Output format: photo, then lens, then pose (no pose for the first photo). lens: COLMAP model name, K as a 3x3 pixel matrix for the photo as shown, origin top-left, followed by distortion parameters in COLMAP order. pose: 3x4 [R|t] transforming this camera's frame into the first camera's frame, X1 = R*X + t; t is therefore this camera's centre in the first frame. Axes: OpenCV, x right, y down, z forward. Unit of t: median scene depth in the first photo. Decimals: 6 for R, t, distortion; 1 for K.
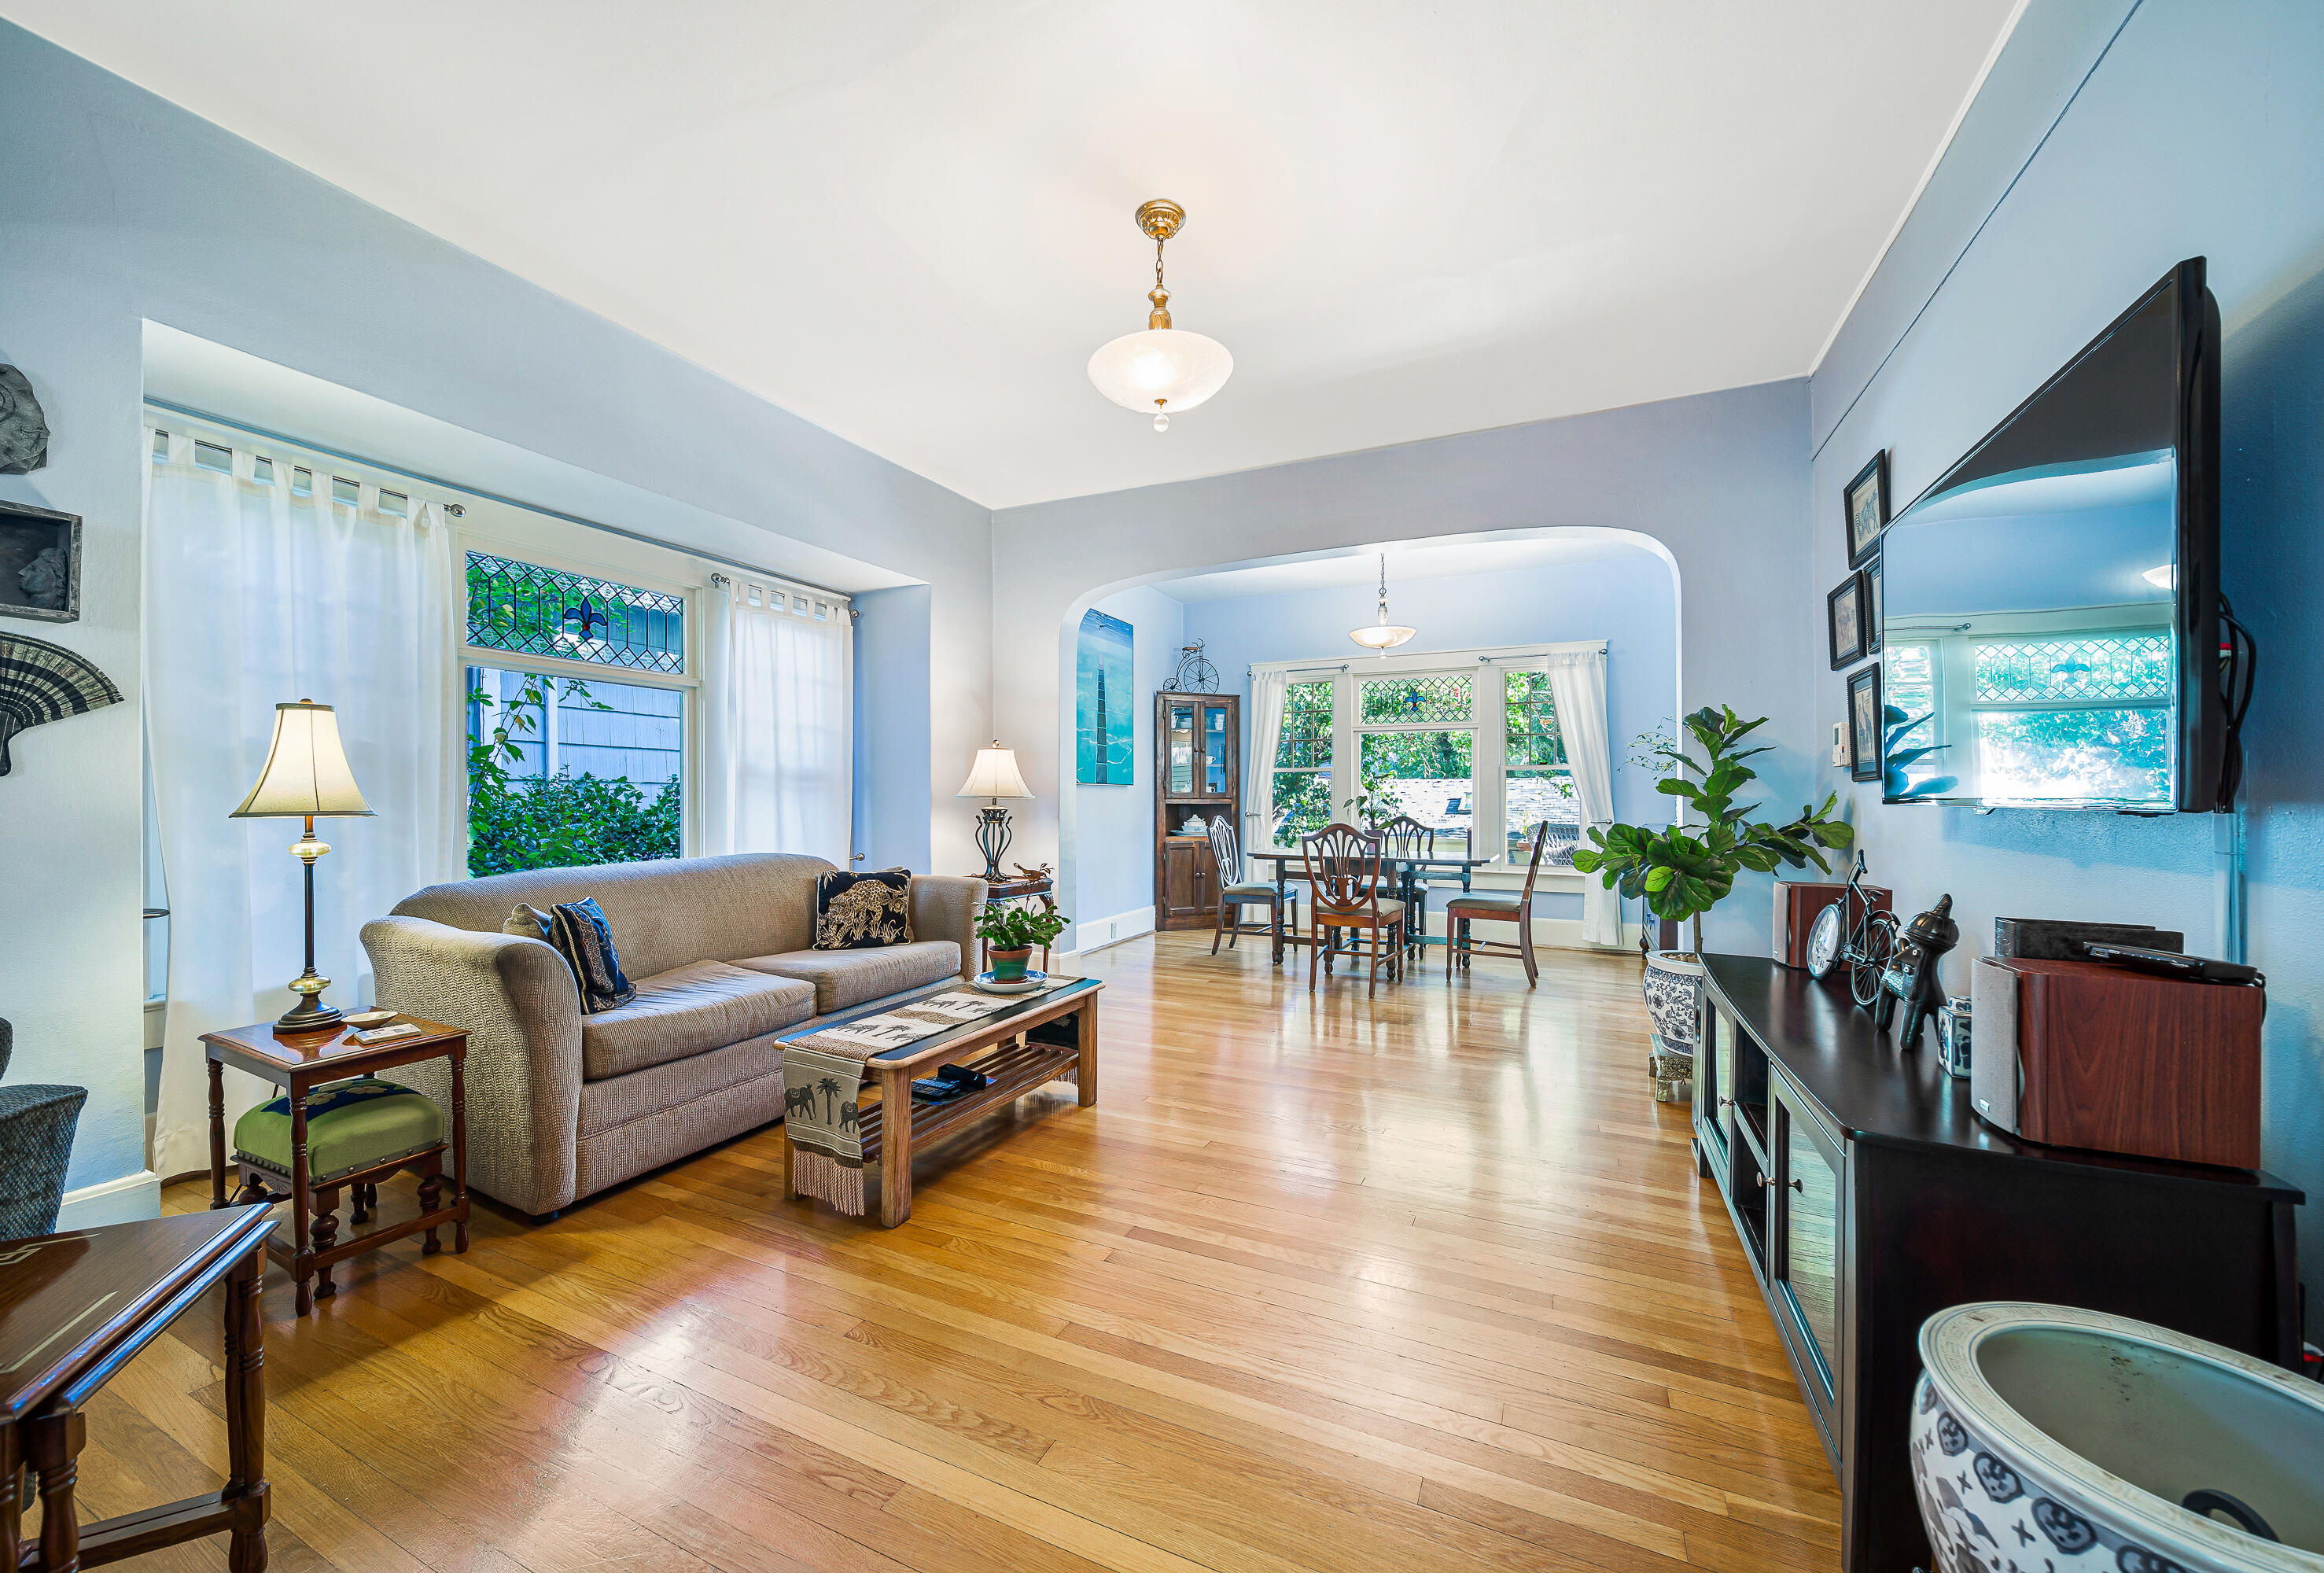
lens RADIAL K [[862.5, 0, 1159.9], [0, 862.5, 796.5], [0, 0, 1]] dist [0.001970, 0.000111]
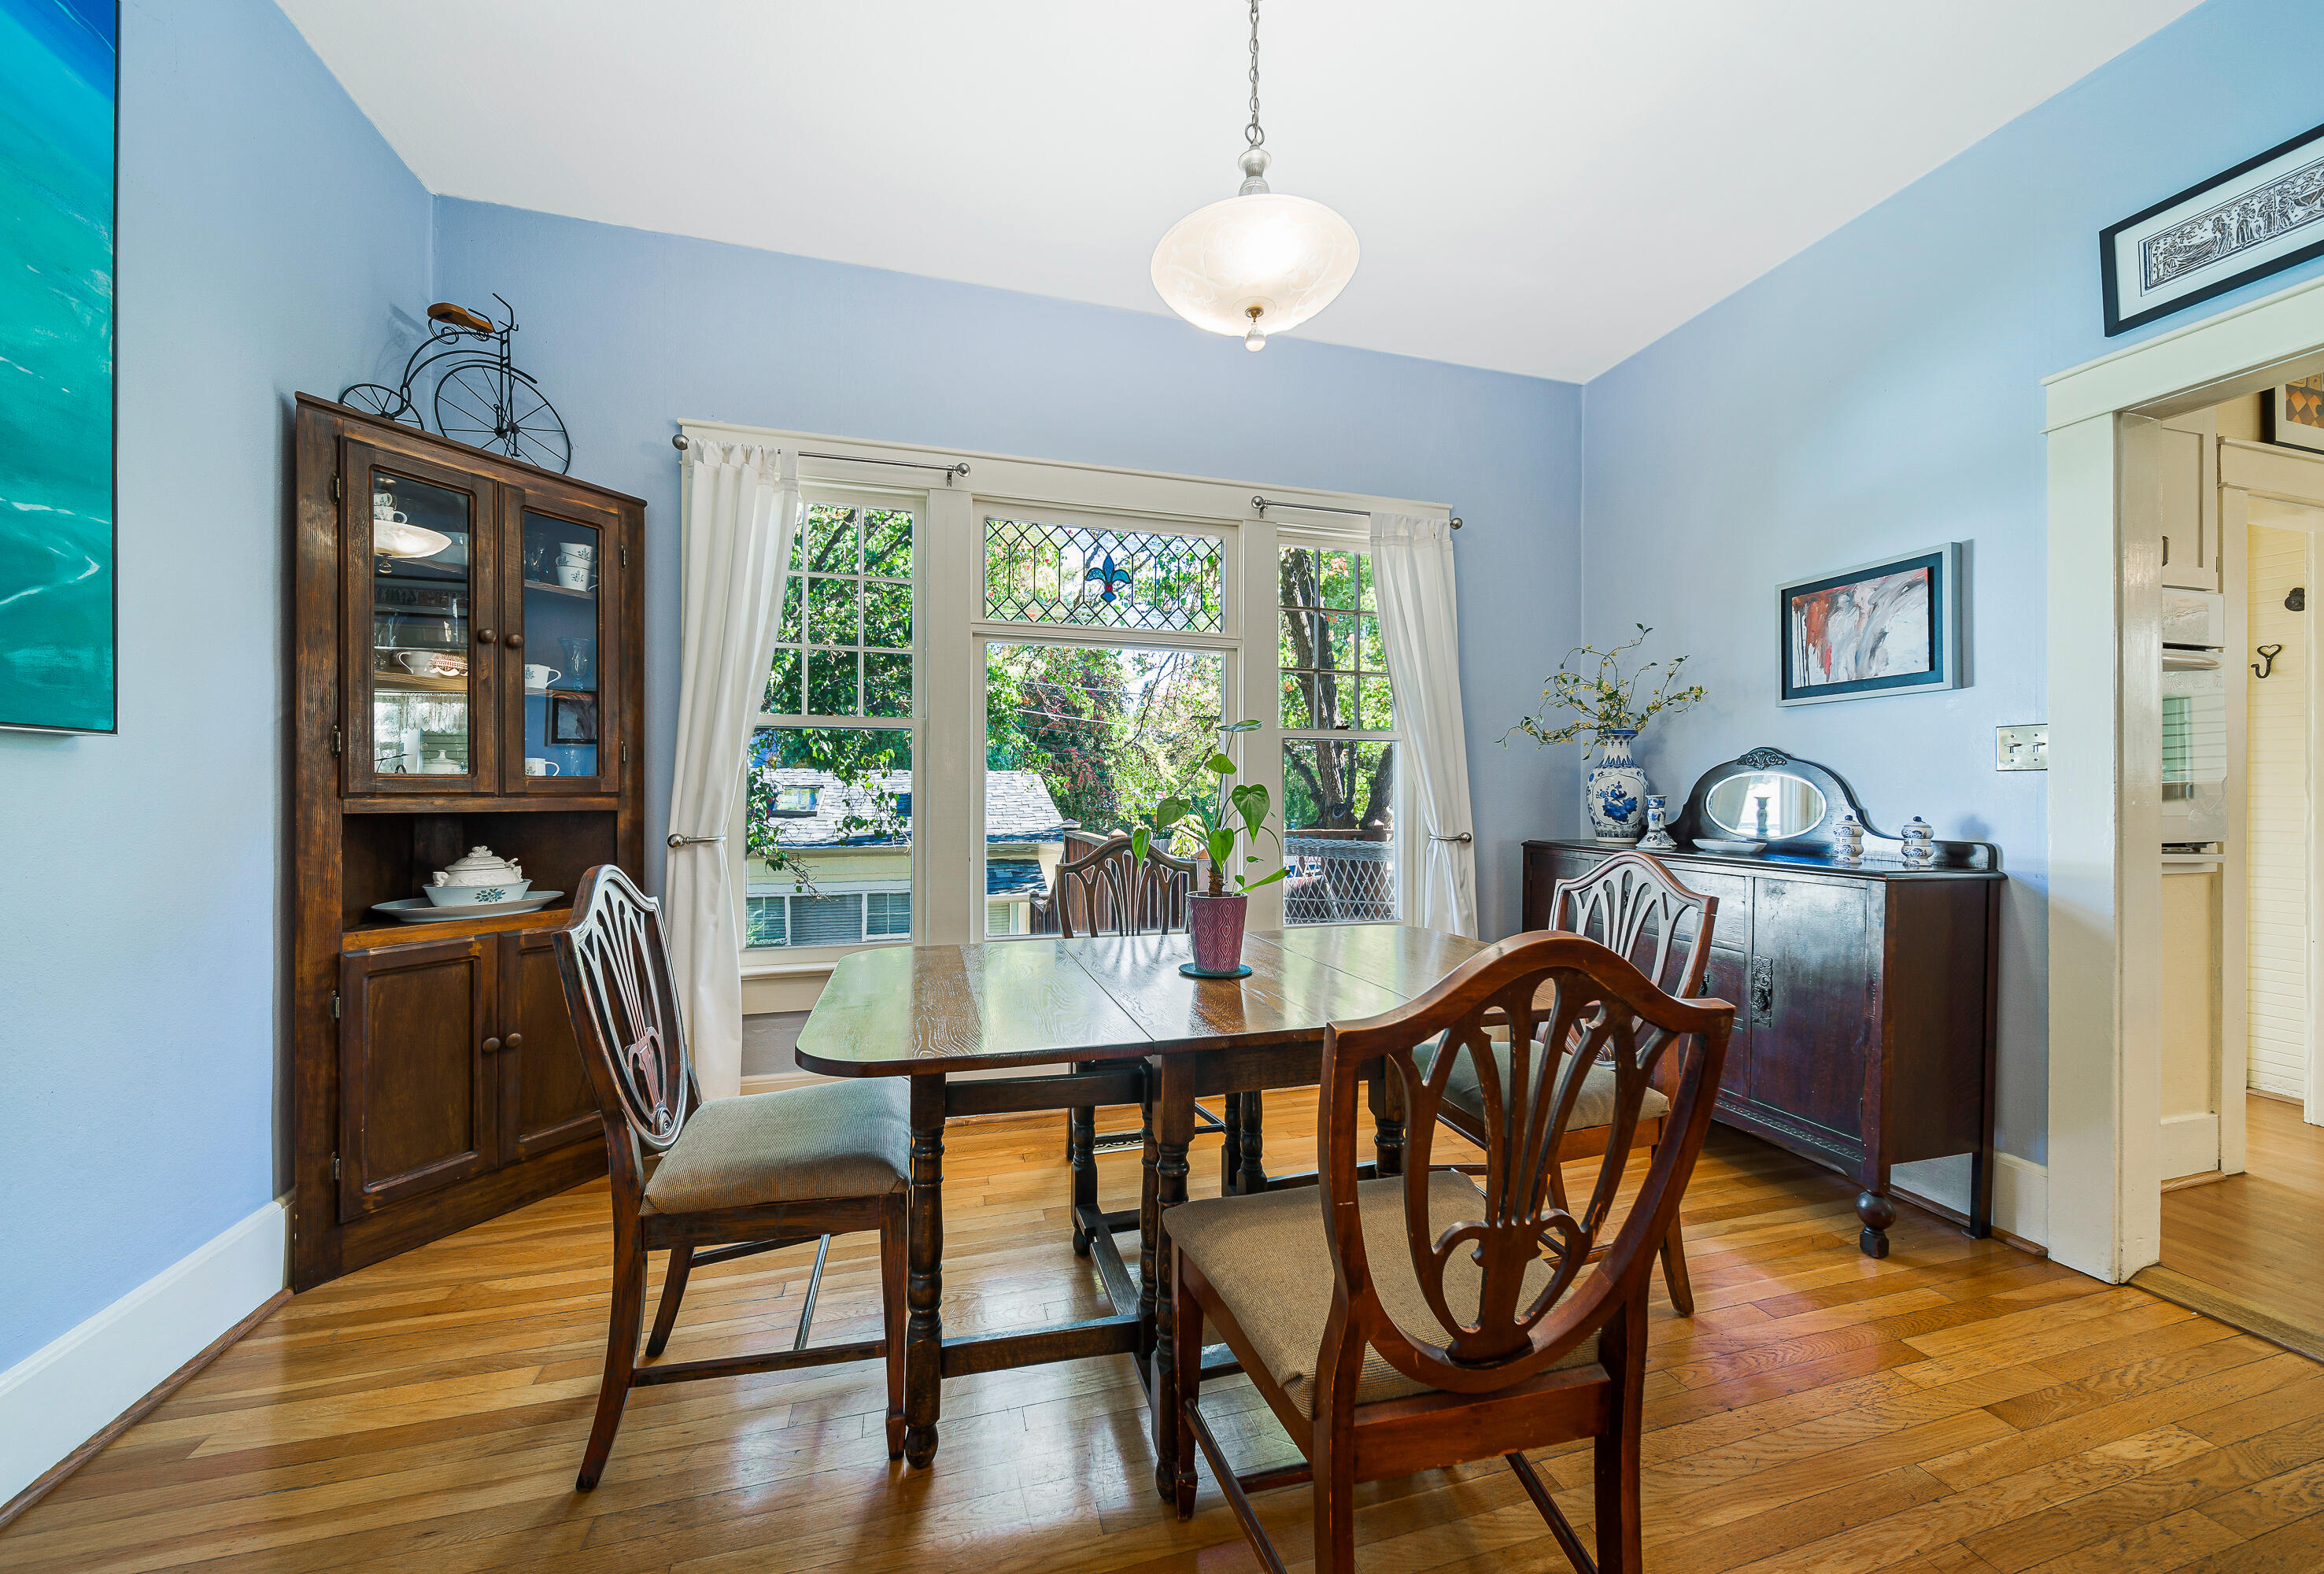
lens RADIAL K [[862.5, 0, 1162.2], [0, 862.5, 791.5], [0, 0, 1]] dist [0.001970, 0.000111]
pose [[0.755235, 0.006208, 0.655424, 0.022563], [-0.005561, 0.999980, -0.003064, 0.001055], [-0.655430, -0.001331, 0.755255, 0.616602]]
